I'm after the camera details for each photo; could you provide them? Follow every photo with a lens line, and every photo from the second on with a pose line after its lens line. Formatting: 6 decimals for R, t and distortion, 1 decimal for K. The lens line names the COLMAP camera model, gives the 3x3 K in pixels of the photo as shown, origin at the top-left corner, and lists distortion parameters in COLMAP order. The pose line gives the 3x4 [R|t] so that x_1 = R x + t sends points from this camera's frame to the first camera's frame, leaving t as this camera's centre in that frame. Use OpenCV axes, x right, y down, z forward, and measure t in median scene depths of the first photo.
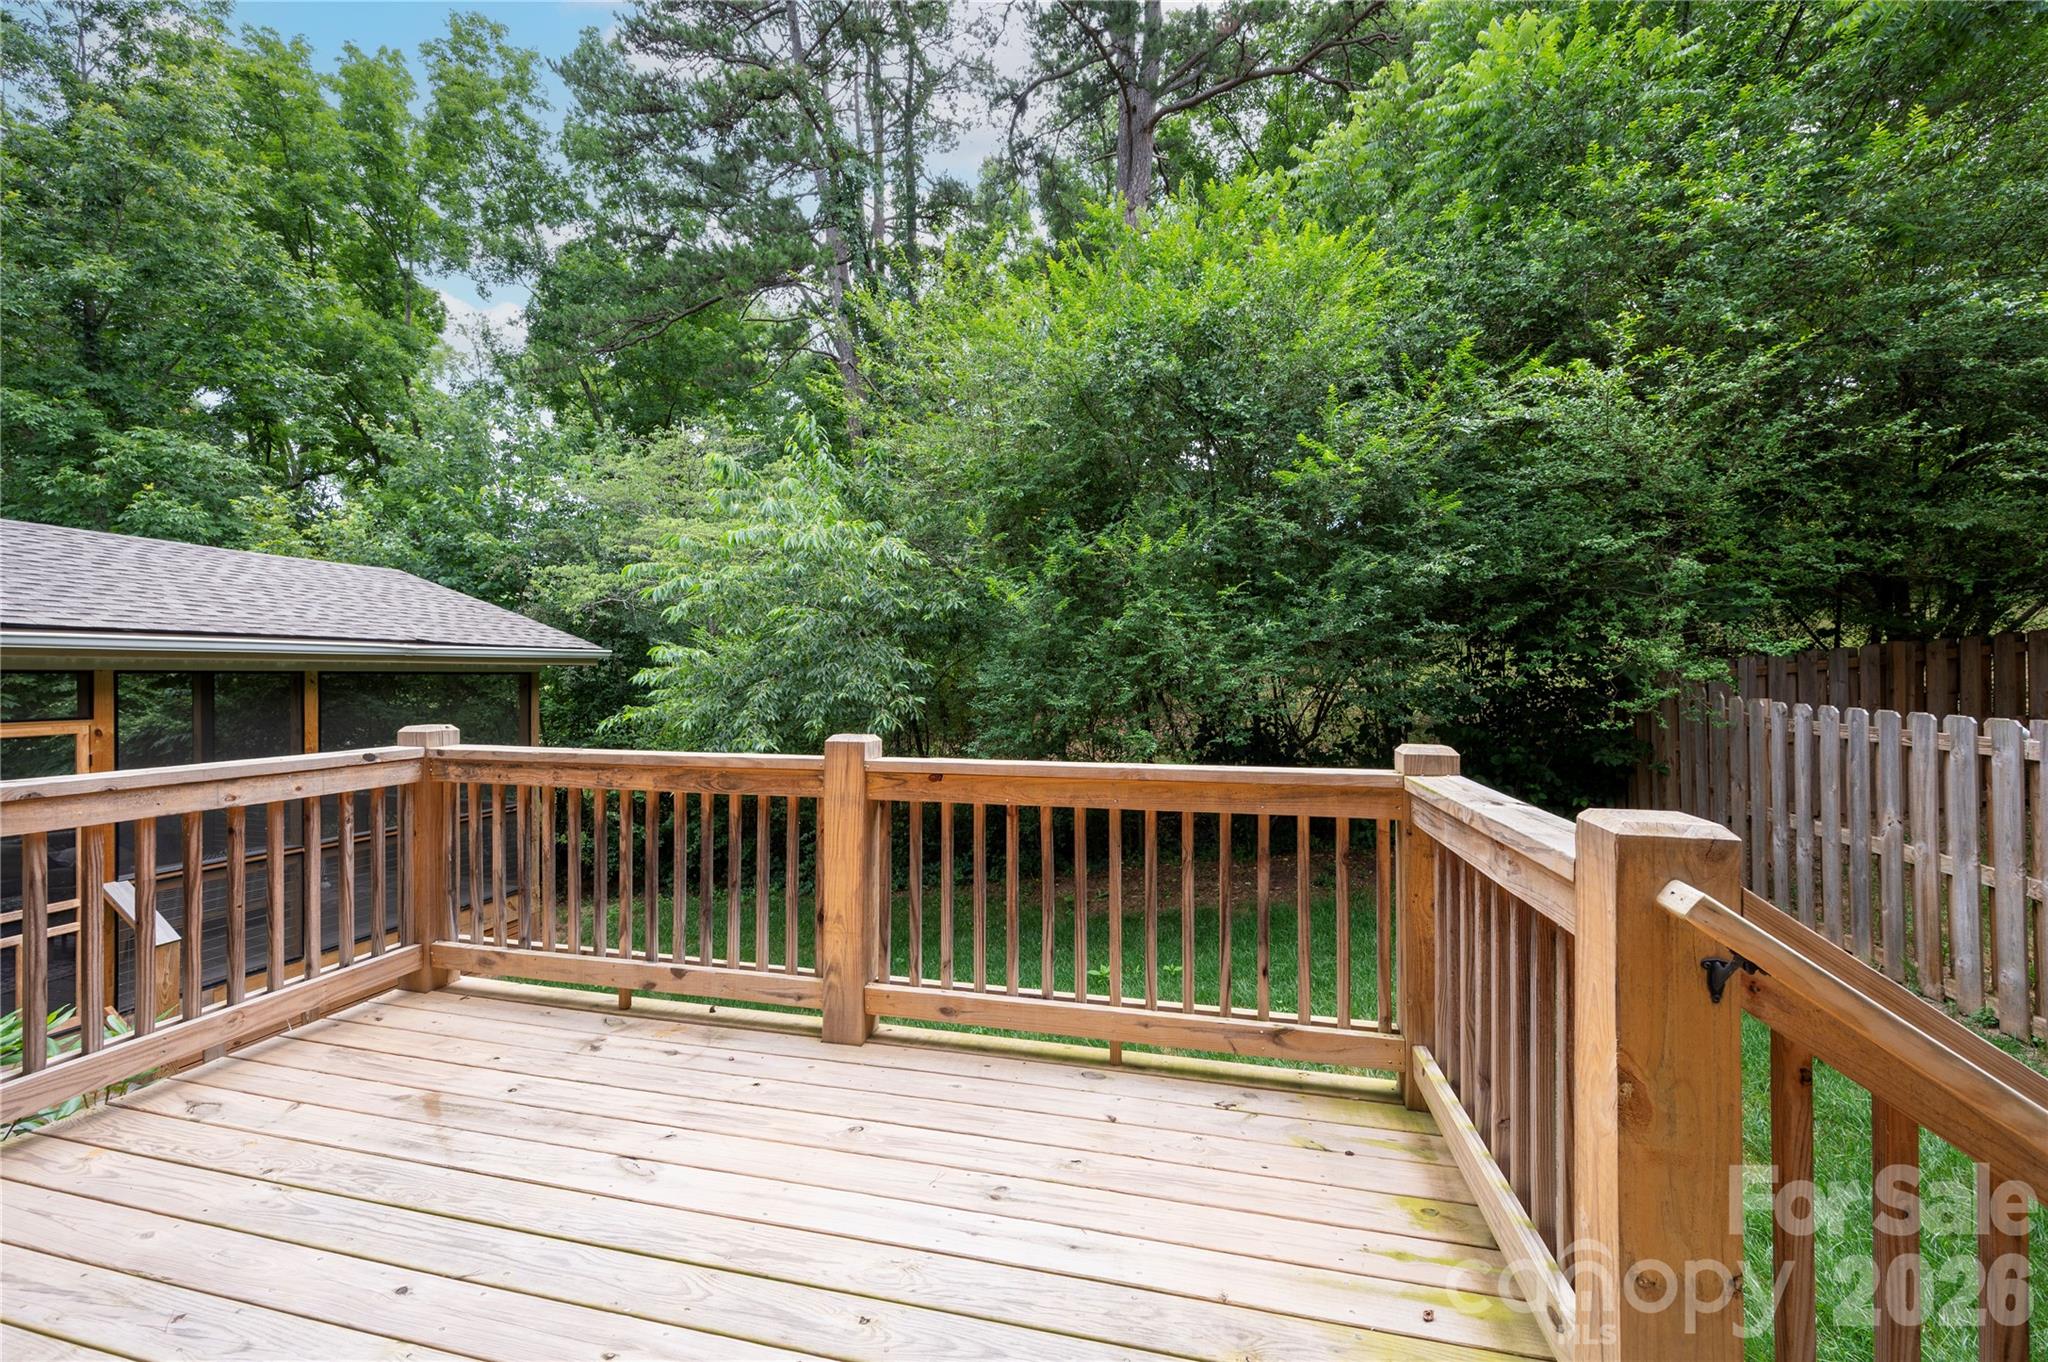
lens RADIAL K [[823.4, 0, 1024.0], [0, 823.4, 681.0], [0, 0, 1]] dist [0.000076, 0.000500]
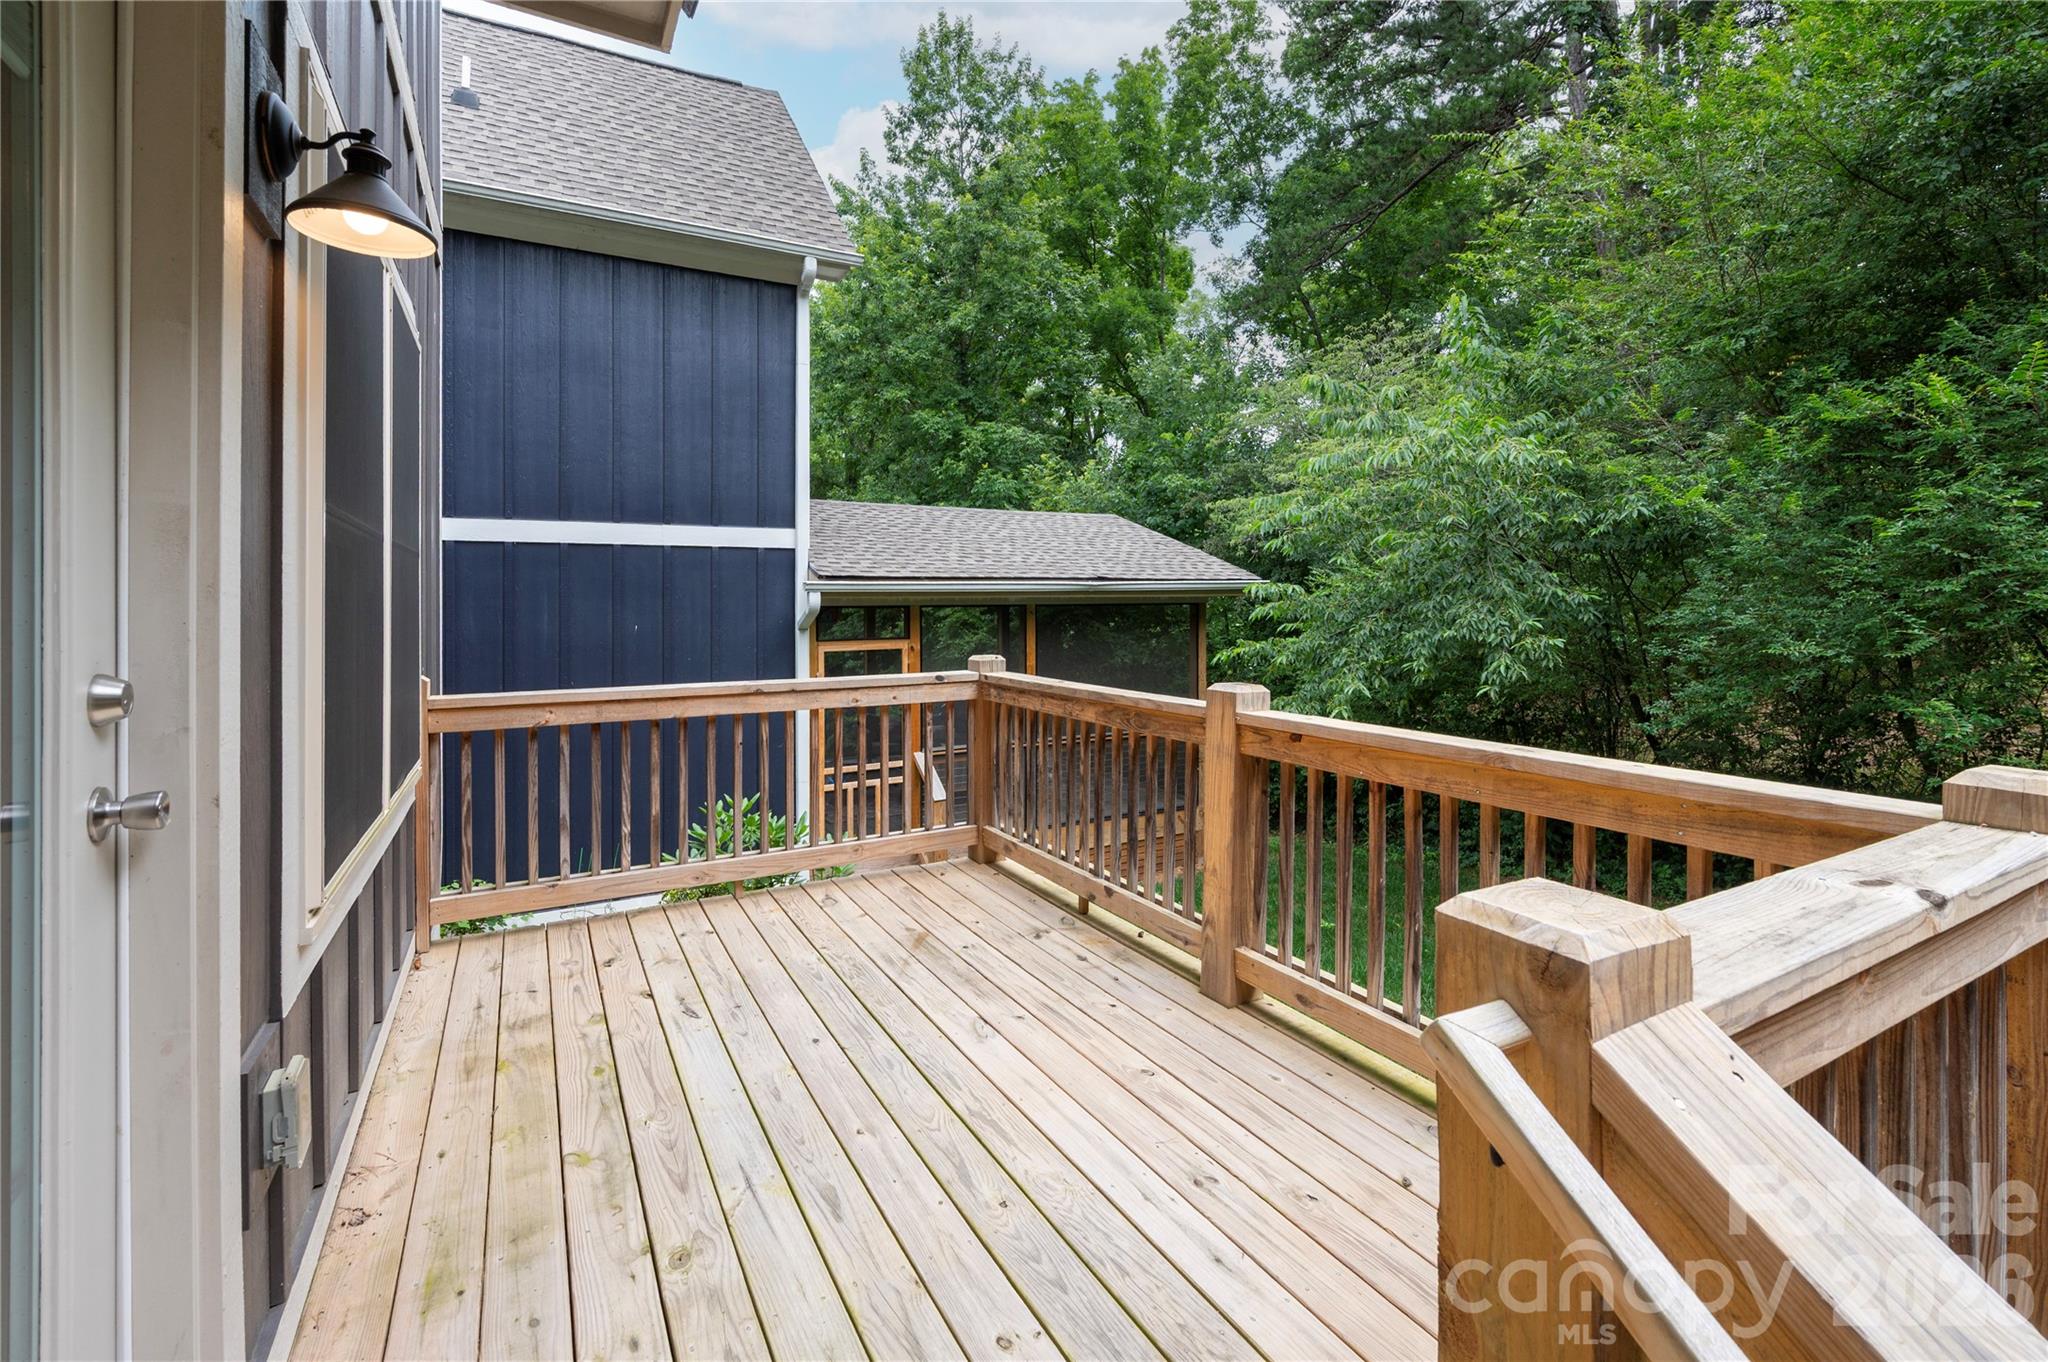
lens RADIAL K [[919.2, 0, 1006.3], [0, 919.2, 611.8], [0, 0, 1]] dist [0.002879, 0.000123]
pose [[0.666015, 0.004220, -0.745926, 0.166490], [0.000903, 0.999979, 0.006464, -0.010506], [0.745938, -0.004979, 0.665997, 0.036152]]
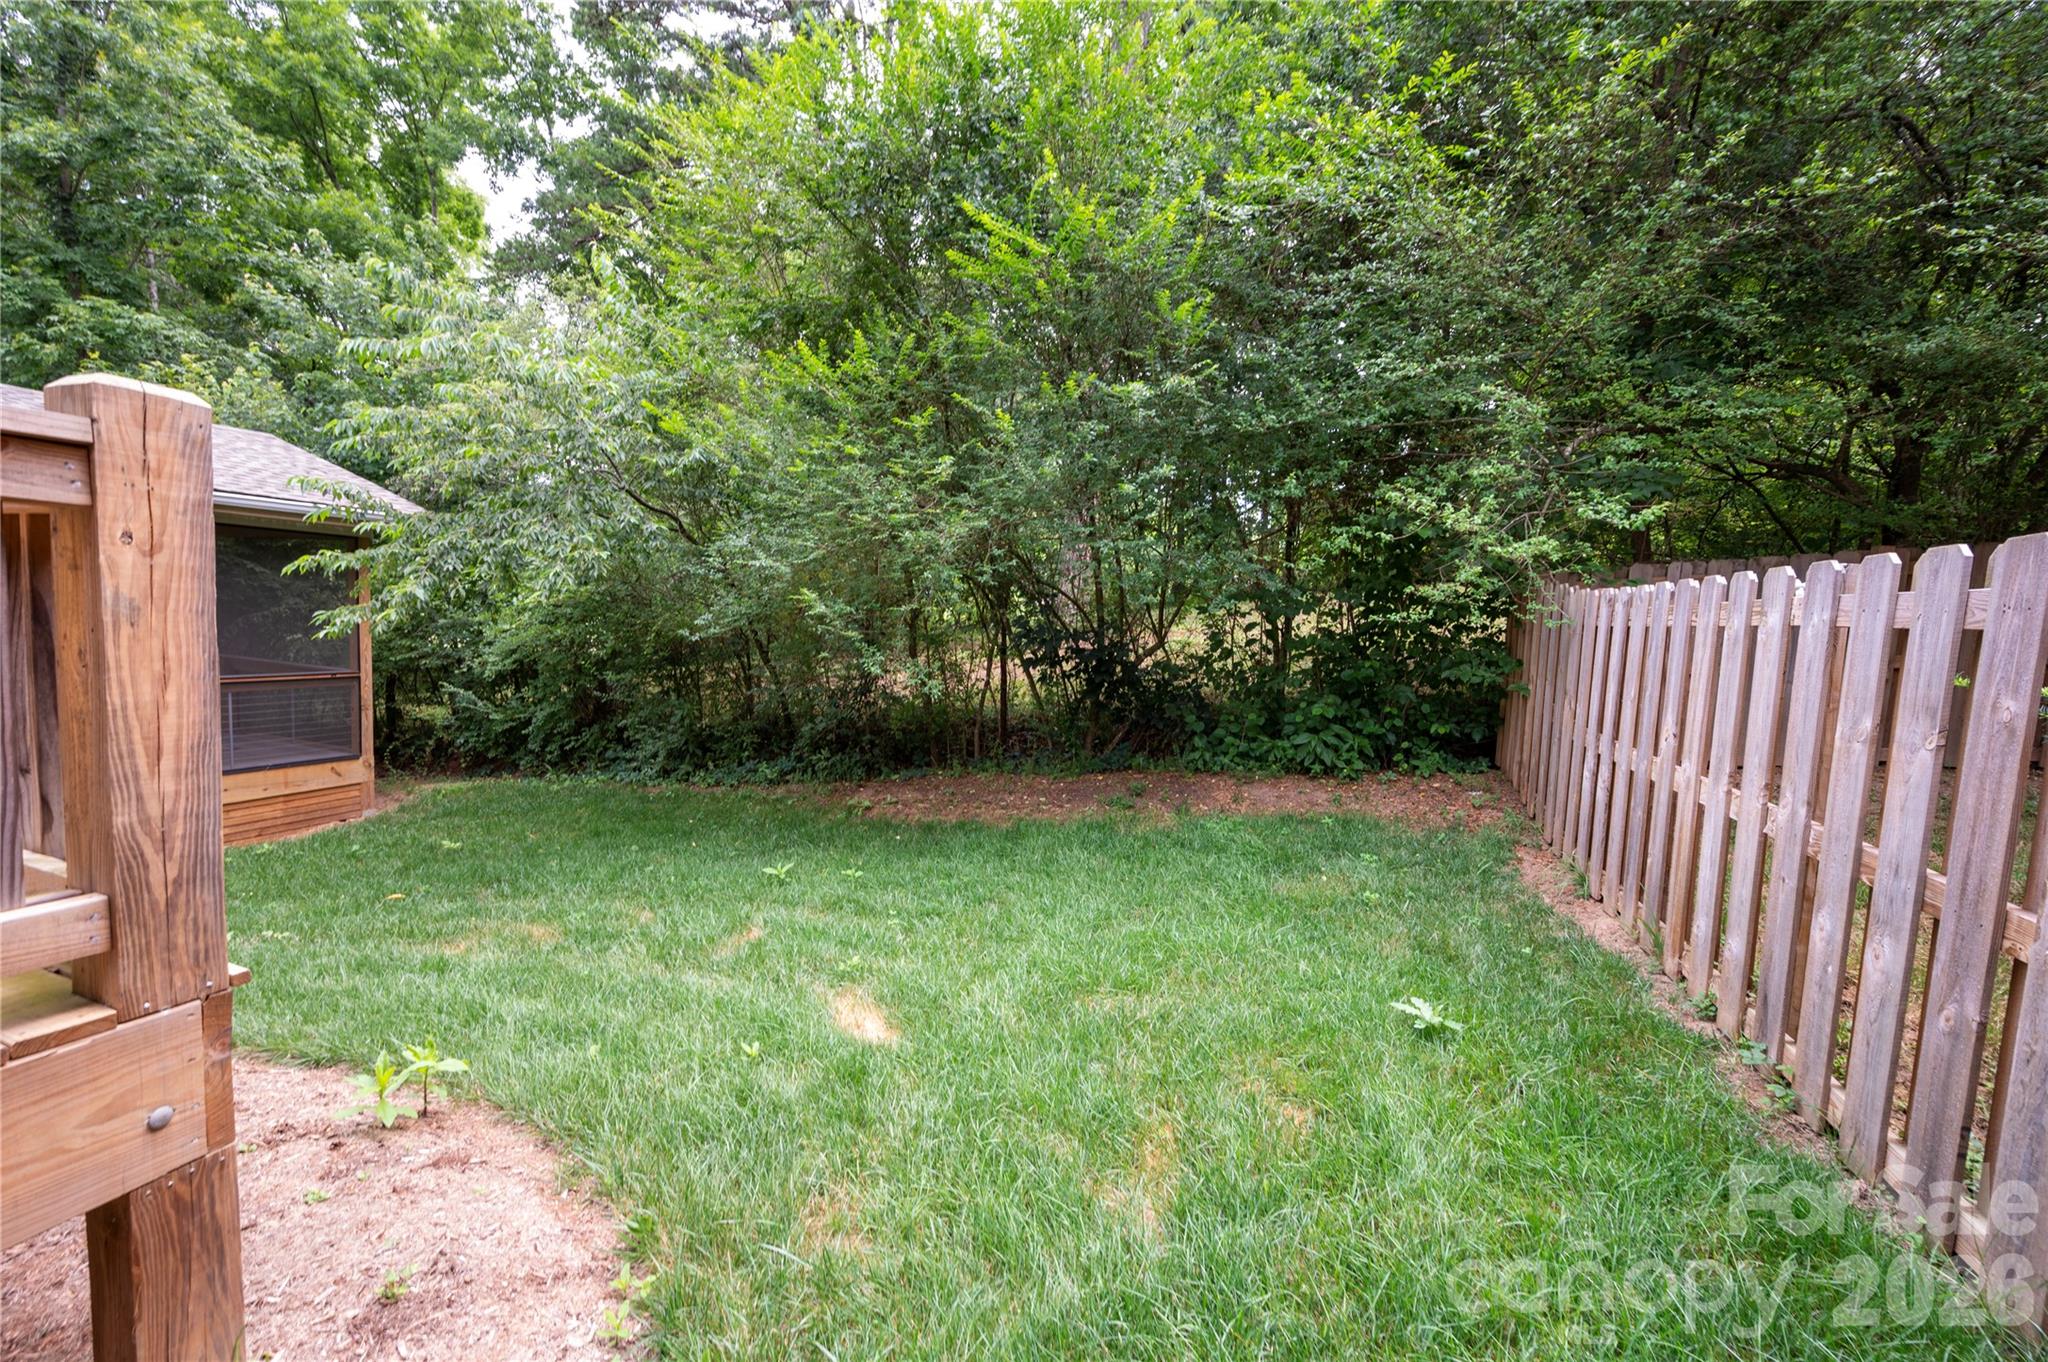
lens RADIAL K [[823.4, 0, 1024.0], [0, 823.4, 681.0], [0, 0, 1]] dist [0.000076, 0.000500]
pose [[0.993337, 0.056492, -0.100448, 0.380245], [-0.049737, 0.996409, 0.068520, 0.069132], [0.103958, -0.063068, 0.992580, 0.160582]]
